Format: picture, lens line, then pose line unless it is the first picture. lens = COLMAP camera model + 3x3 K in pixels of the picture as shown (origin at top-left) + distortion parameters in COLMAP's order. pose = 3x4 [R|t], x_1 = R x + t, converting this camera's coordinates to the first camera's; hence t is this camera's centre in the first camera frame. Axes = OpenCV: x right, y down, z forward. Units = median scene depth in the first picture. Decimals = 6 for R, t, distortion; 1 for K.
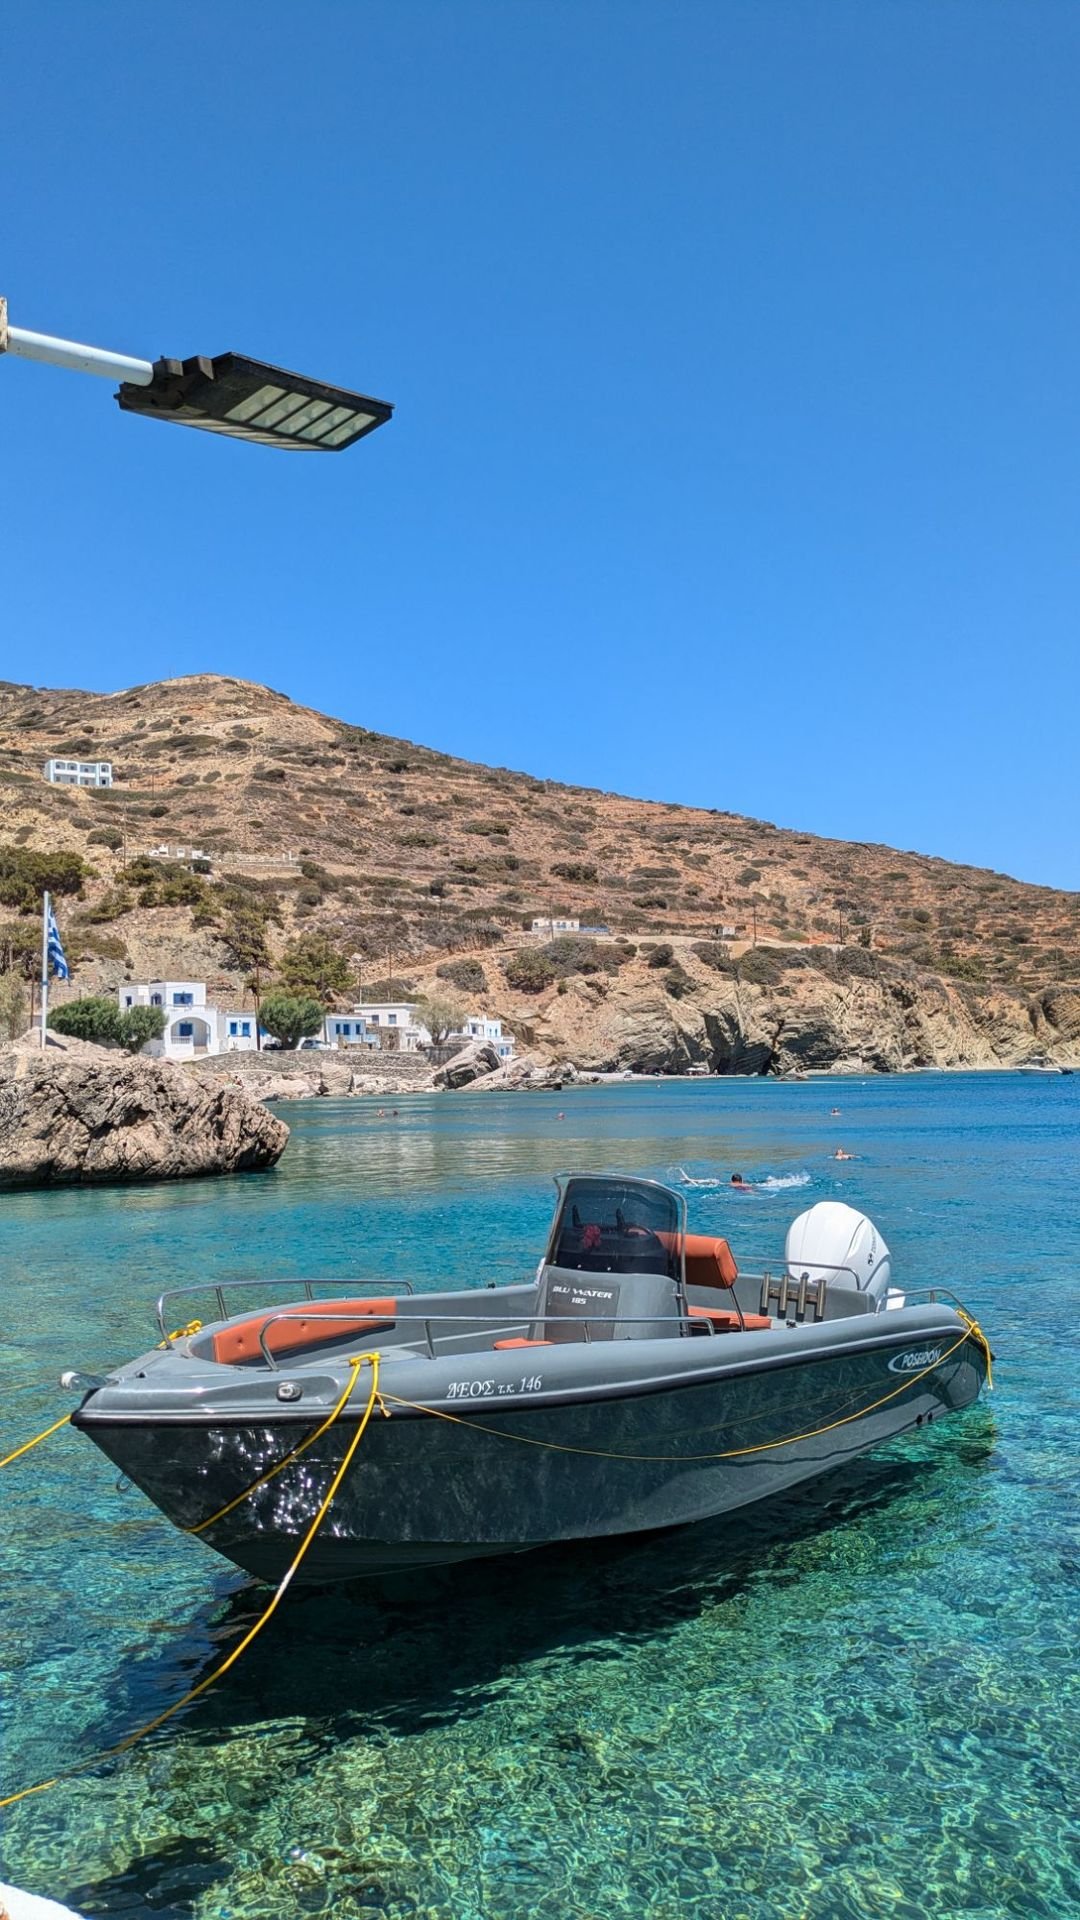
lens RADIAL K [[1430.1, 0, 528.0], [0, 1430.1, 960.6], [0, 0, 1]] dist [0.055543, -0.069163]
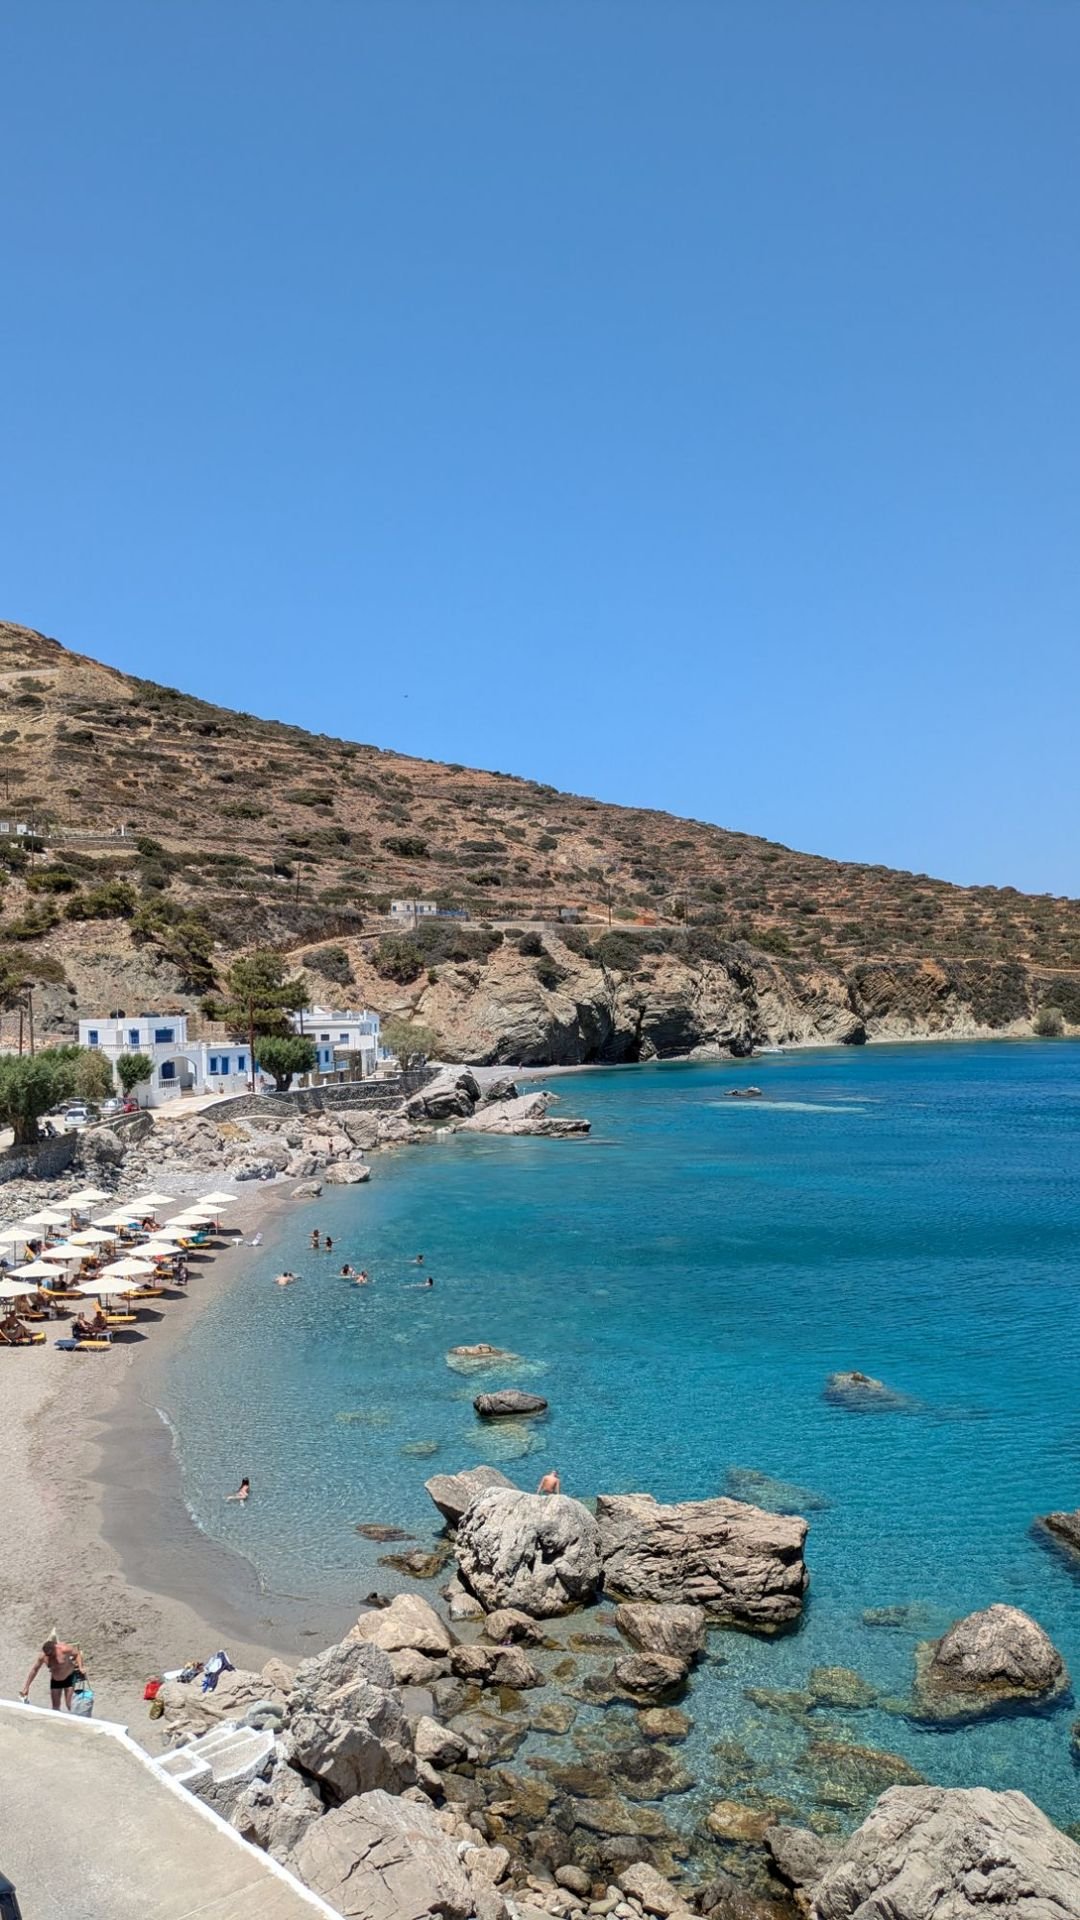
lens RADIAL K [[1425.2, 0, 513.8], [0, 1425.2, 948.0], [0, 0, 1]] dist [0.045358, -0.004533]
pose [[0.982591, 0.000012, 0.185780, -0.079901], [-0.005712, 0.999529, 0.030148, -0.023734], [-0.185692, -0.030685, 0.982129, 0.033084]]
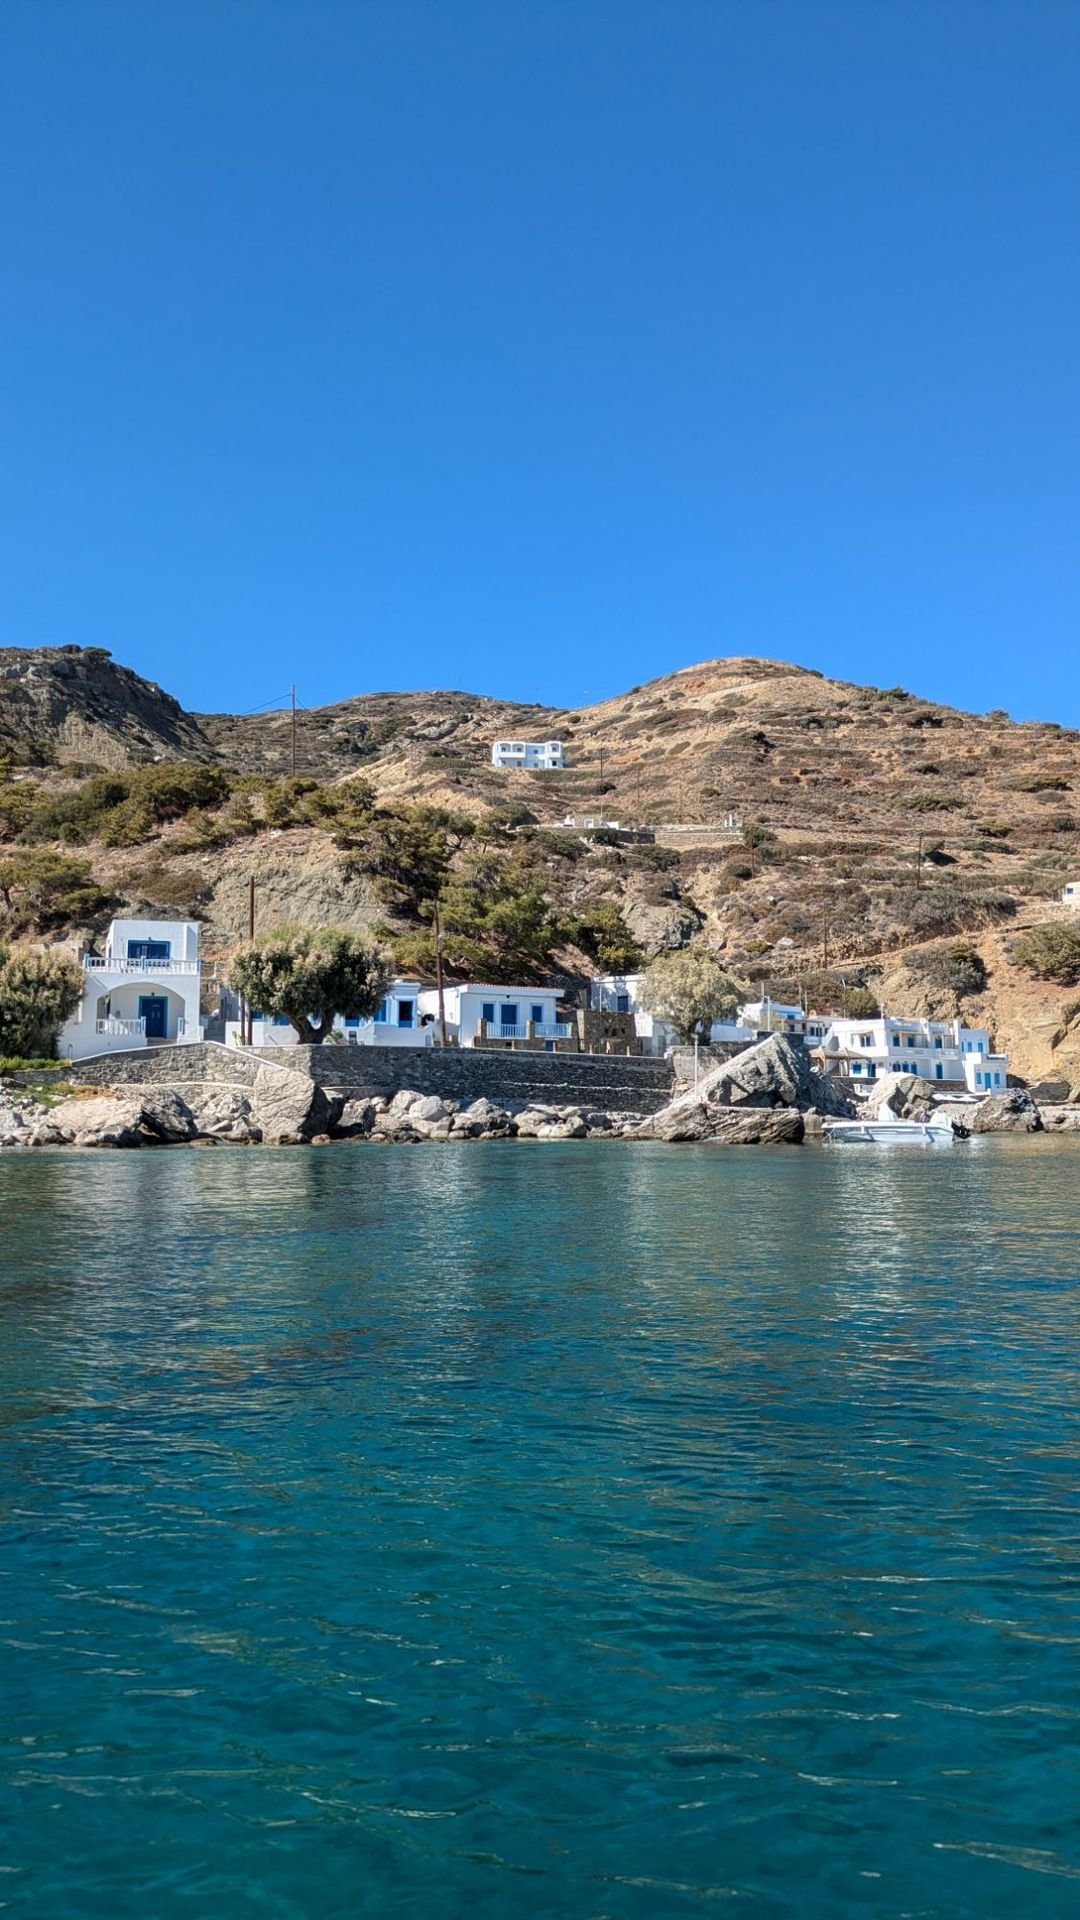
lens RADIAL K [[1425.2, 0, 513.8], [0, 1425.2, 948.0], [0, 0, 1]] dist [0.045358, -0.004533]
pose [[0.903103, -0.028769, -0.428459, 0.048940], [0.013960, 0.999193, -0.037667, 0.019700], [0.429197, 0.028036, 0.902776, 0.232990]]
